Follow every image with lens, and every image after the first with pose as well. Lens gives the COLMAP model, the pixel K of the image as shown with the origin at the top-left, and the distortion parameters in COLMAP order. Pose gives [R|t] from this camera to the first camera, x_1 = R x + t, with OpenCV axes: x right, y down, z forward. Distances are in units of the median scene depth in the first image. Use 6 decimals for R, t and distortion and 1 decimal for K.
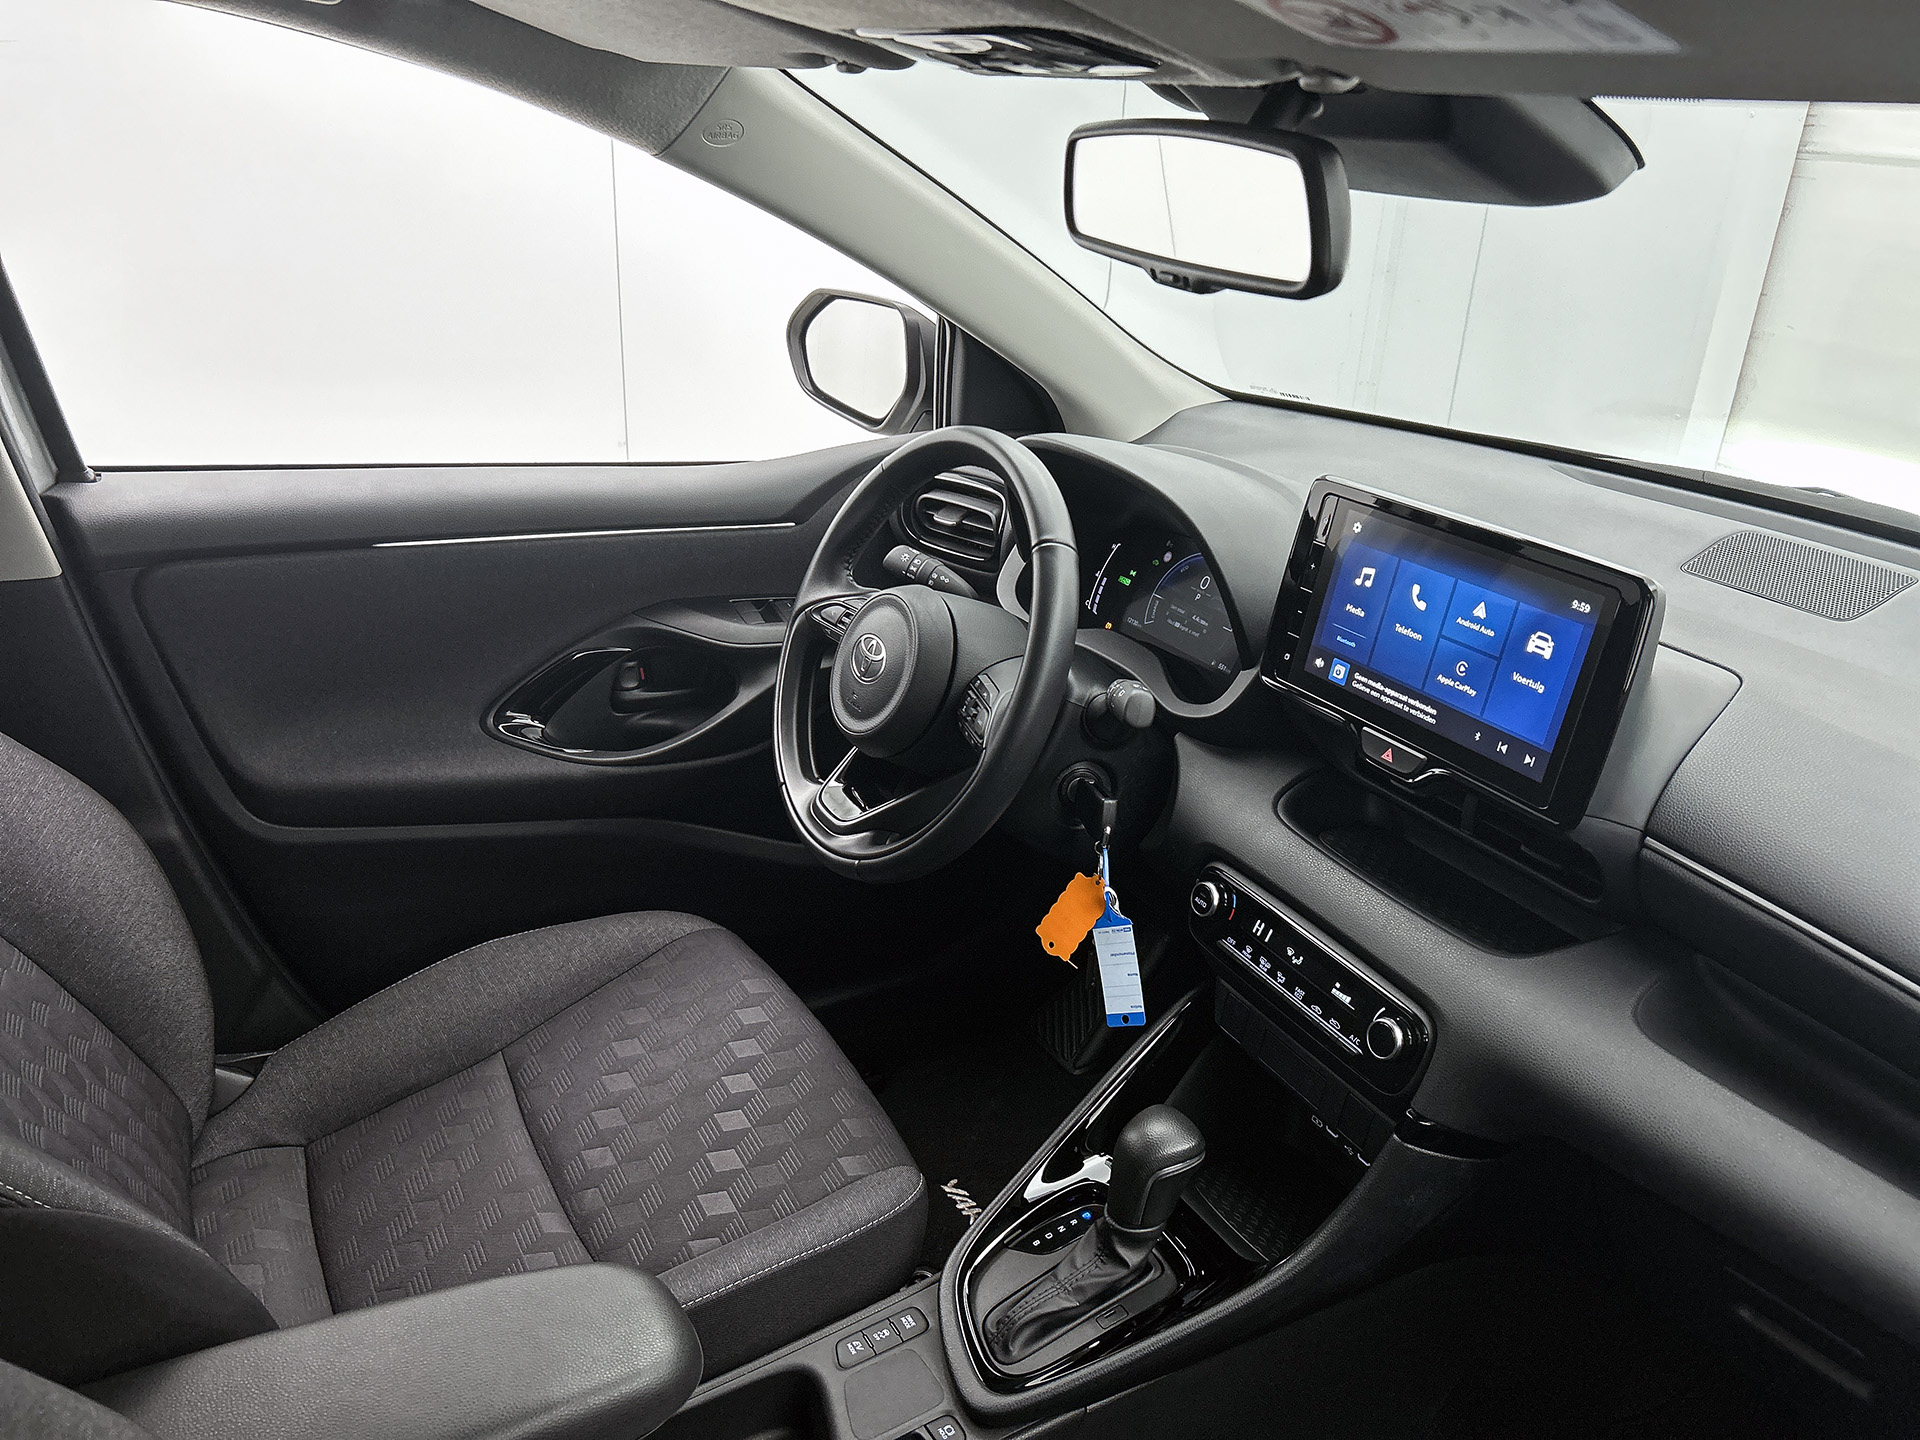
lens RADIAL K [[1493.2, 0, 888.0], [0, 1493.2, 715.5], [0, 0, 1]] dist [-0.003810, -0.002686]
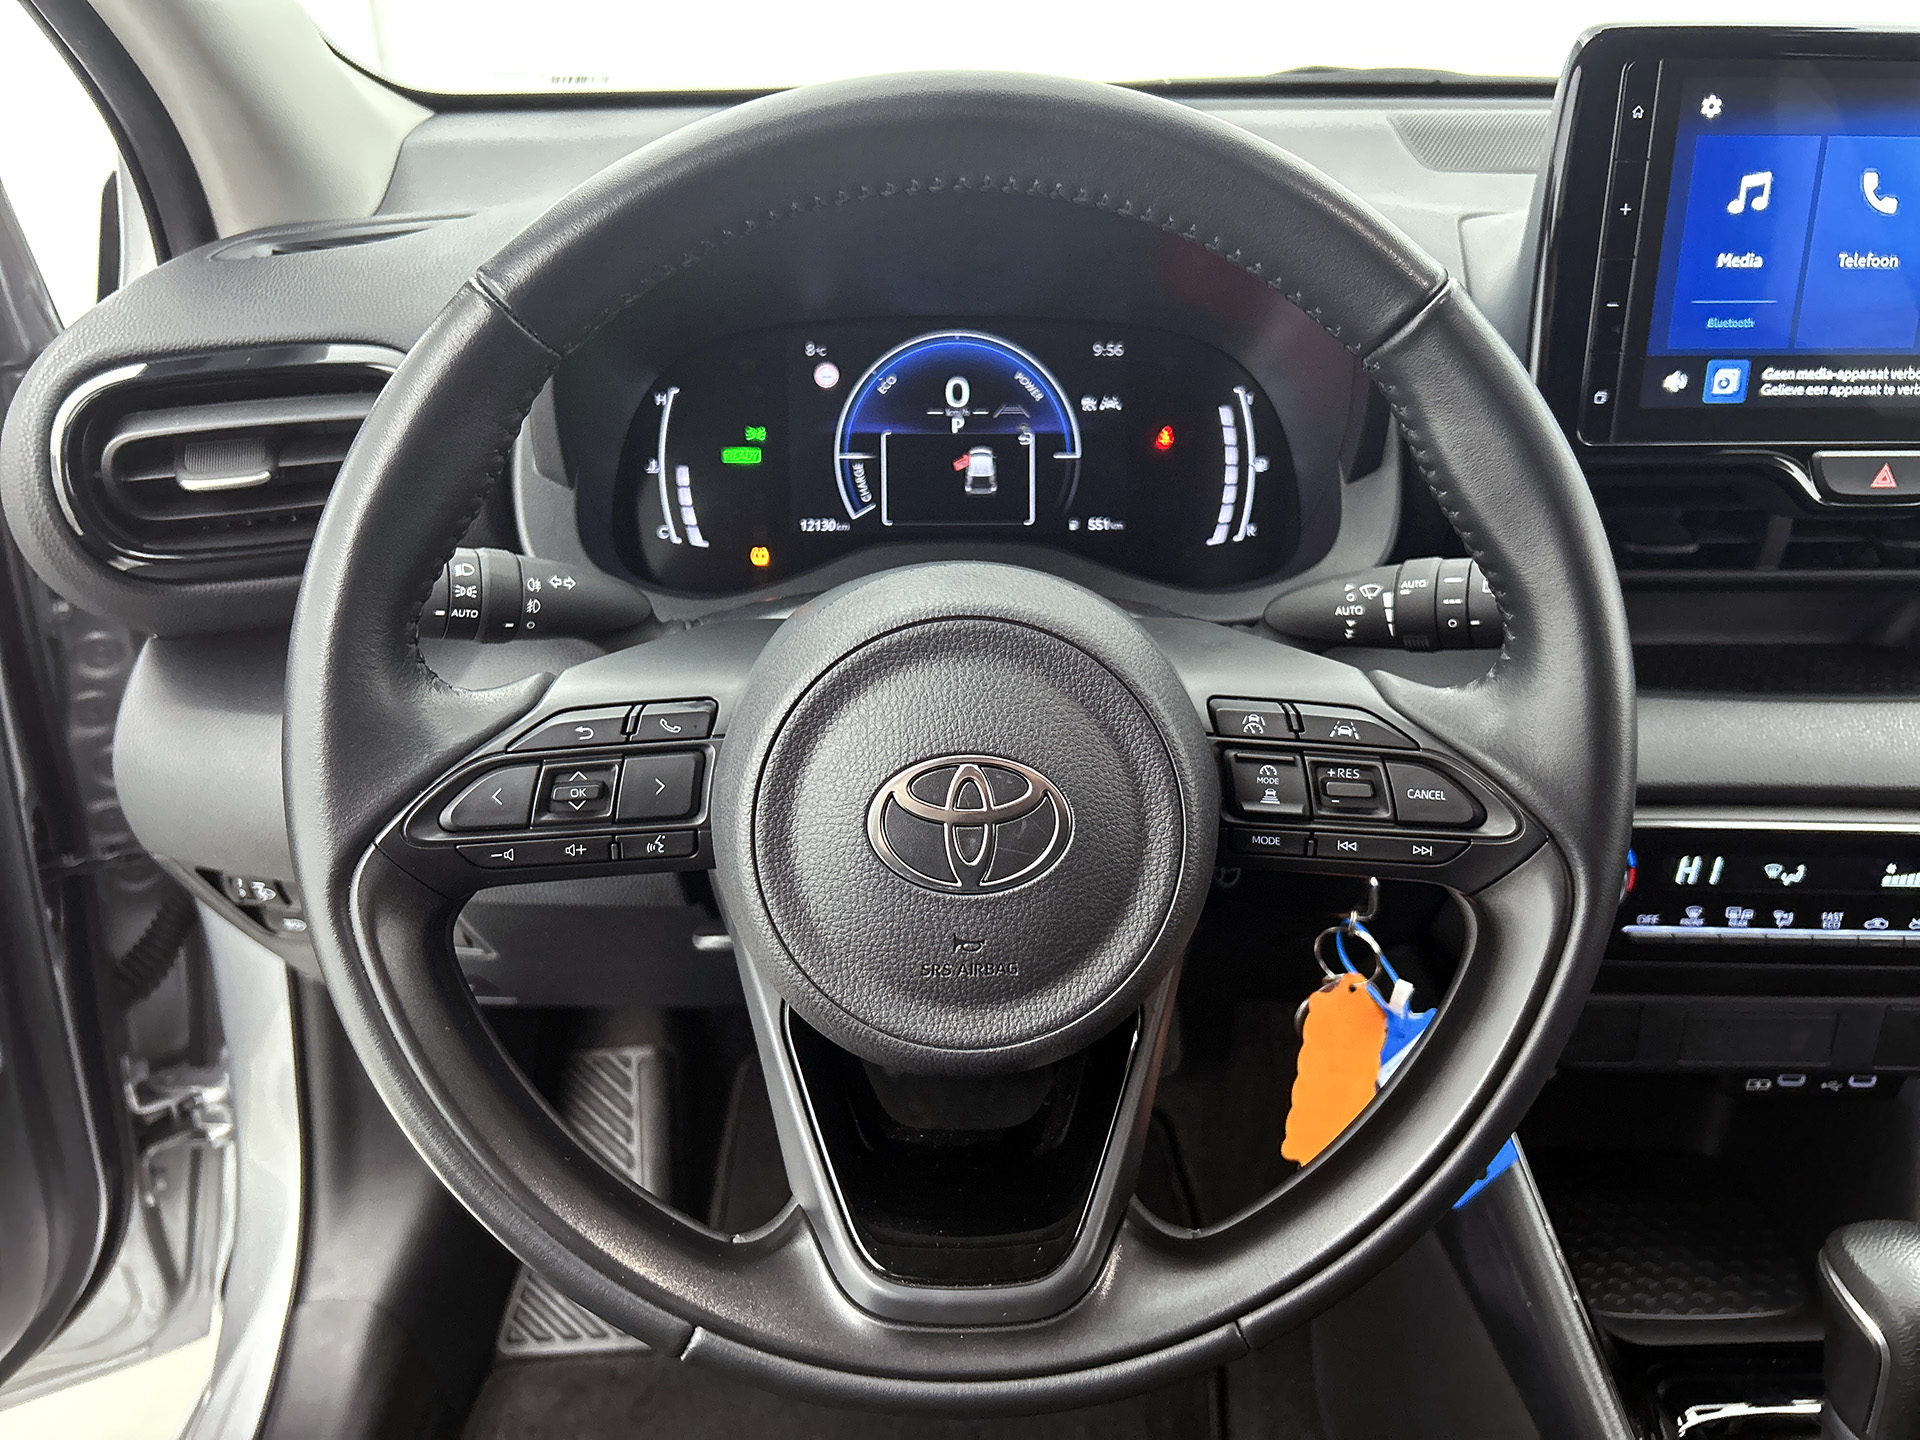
lens RADIAL K [[1499.9, 0, 957.4], [0, 1499.9, 671.6], [0, 0, 1]] dist [0.055708, -0.082479]
pose [[0.435760, -0.423882, 0.794001, -0.317671], [0.357615, 0.891080, 0.279443, -0.198876], [-0.825969, 0.162176, 0.539883, 0.997466]]
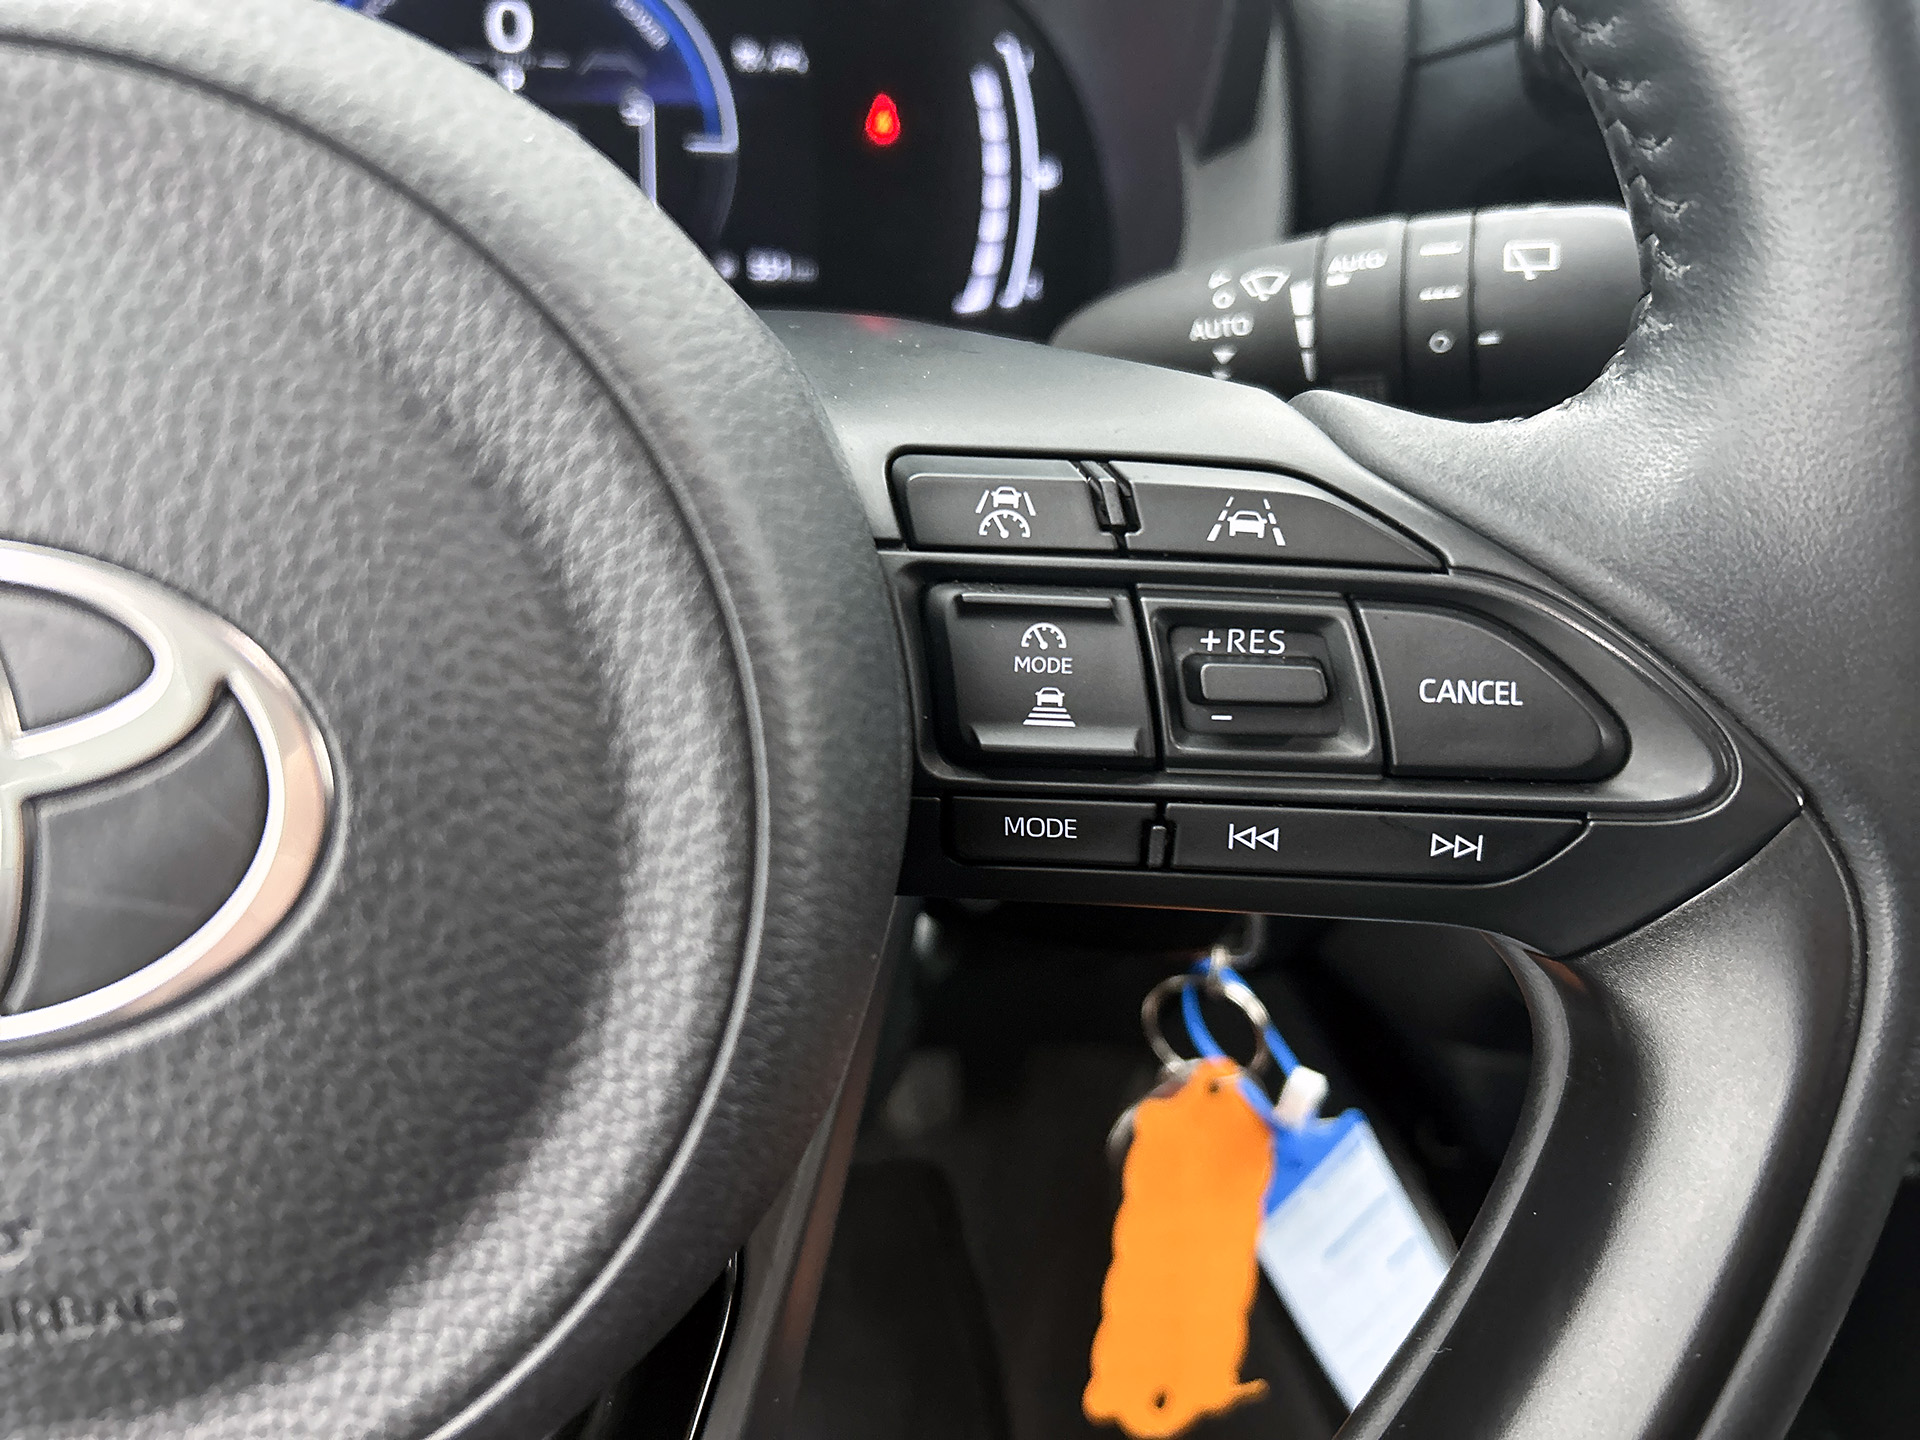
lens RADIAL K [[1549.3, 0, 958.2], [0, 1549.3, 669.7], [0, 0, 1]] dist [0.006213, 0.001224]
pose [[0.325266, -0.446941, 0.833334, -0.083105], [0.324183, 0.880554, 0.345731, -0.074477], [-0.888317, 0.157698, 0.431305, 1.101992]]
